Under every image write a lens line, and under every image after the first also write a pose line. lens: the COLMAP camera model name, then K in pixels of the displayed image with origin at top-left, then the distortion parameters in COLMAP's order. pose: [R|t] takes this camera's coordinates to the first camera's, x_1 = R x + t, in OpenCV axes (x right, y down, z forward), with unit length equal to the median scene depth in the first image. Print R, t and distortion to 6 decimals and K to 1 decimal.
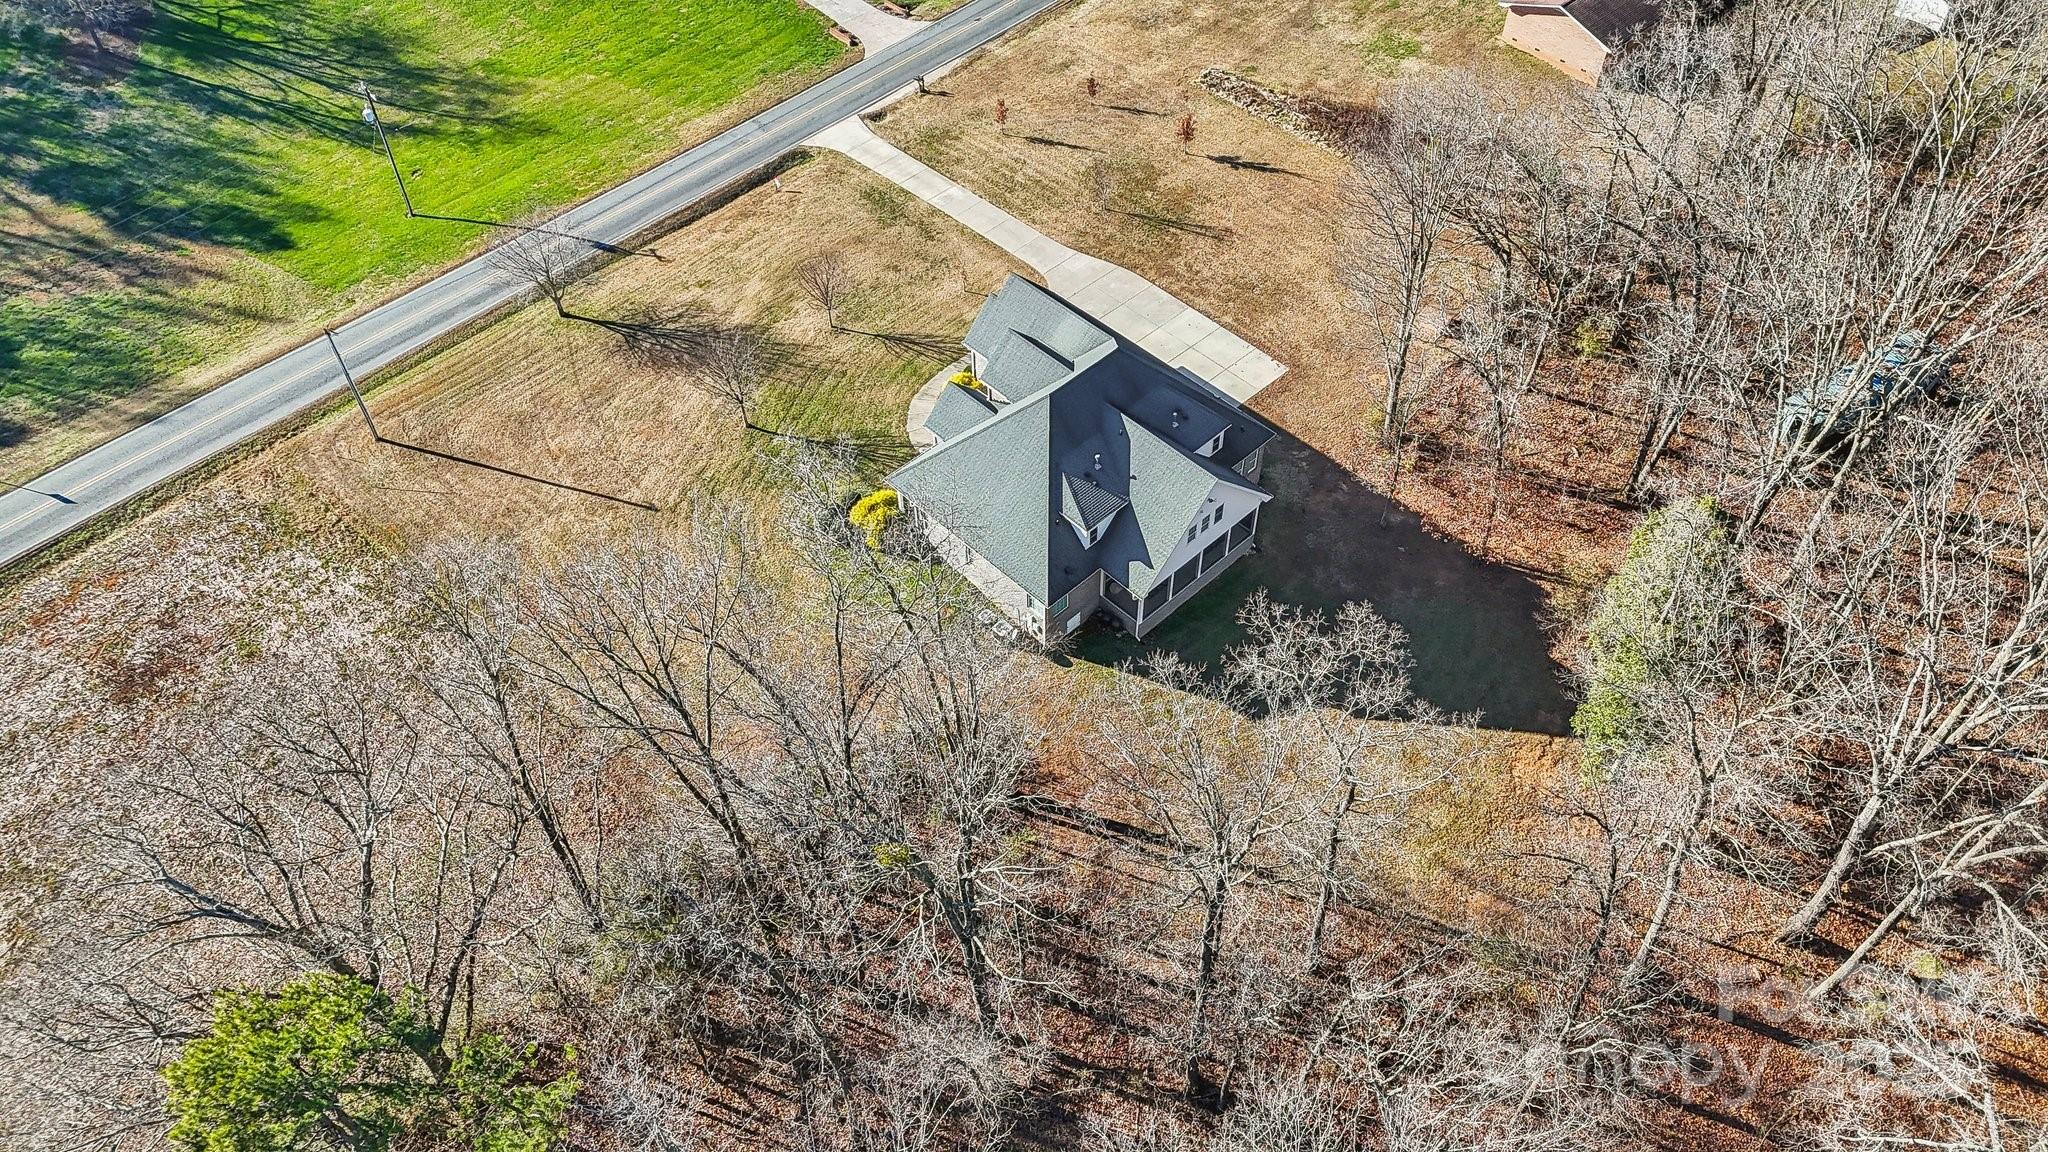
lens RADIAL K [[1518.8, 0, 1024.0], [0, 1518.8, 576.0], [0, 0, 1]] dist [0.081390, -0.083379]
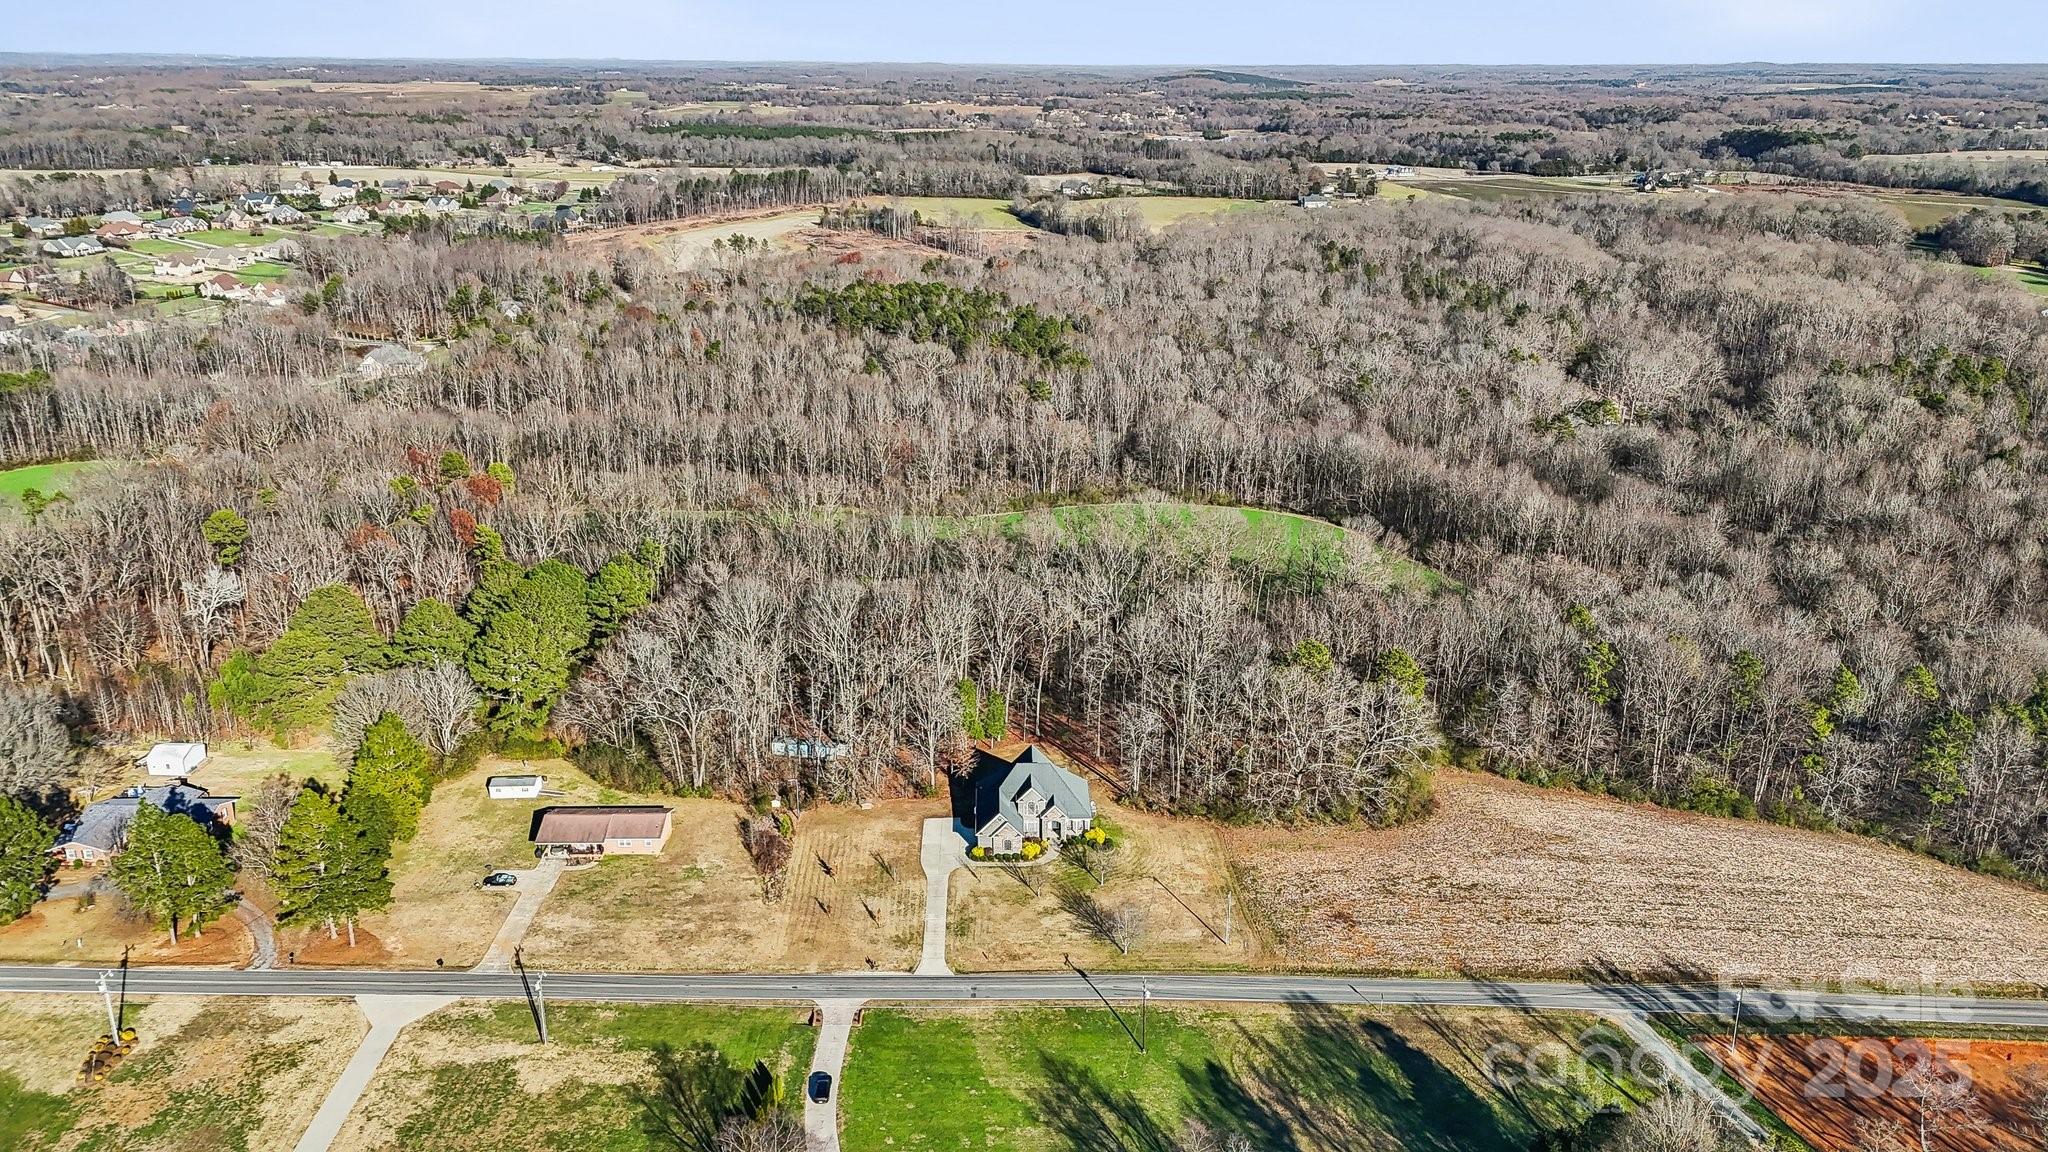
lens RADIAL K [[1518.8, 0, 1024.0], [0, 1518.8, 576.0], [0, 0, 1]] dist [0.081390, -0.083379]
pose [[-0.733896, -0.217333, 0.643555, -1.307959], [0.513547, 0.442596, 0.735104, -1.833034], [-0.444597, 0.869986, -0.213208, 0.967142]]
